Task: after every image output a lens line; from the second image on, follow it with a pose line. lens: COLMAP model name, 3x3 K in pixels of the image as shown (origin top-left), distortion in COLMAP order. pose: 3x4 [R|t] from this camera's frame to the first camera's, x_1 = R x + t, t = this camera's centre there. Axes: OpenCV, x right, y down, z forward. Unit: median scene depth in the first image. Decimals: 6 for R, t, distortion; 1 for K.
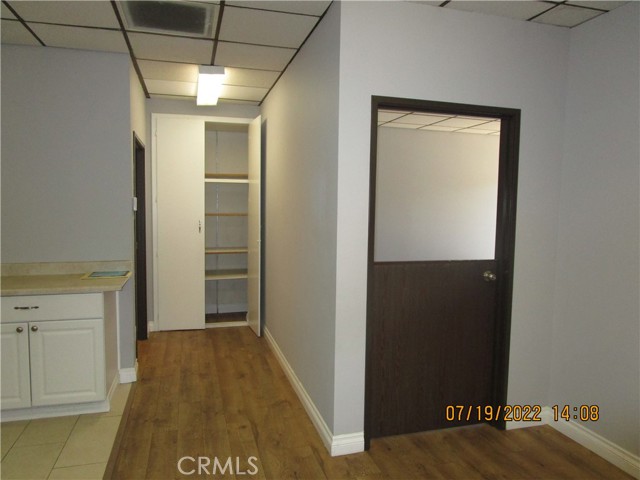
lens RADIAL K [[458.1, 0, 319.0], [0, 458.1, 241.8], [0, 0, 1]] dist [-0.023050, 0.001954]
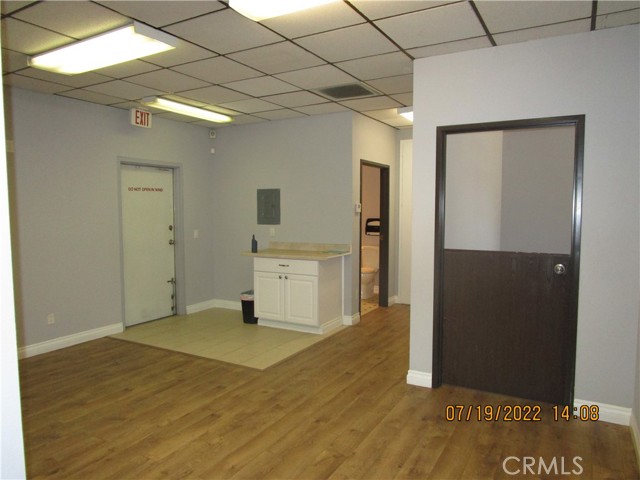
lens RADIAL K [[458.1, 0, 319.0], [0, 458.1, 241.8], [0, 0, 1]] dist [-0.023050, 0.001954]
pose [[0.697033, 0.038463, -0.716007, 0.762706], [-0.046199, 0.998894, 0.008685, 0.028184], [0.715550, 0.027025, 0.698039, -0.182039]]
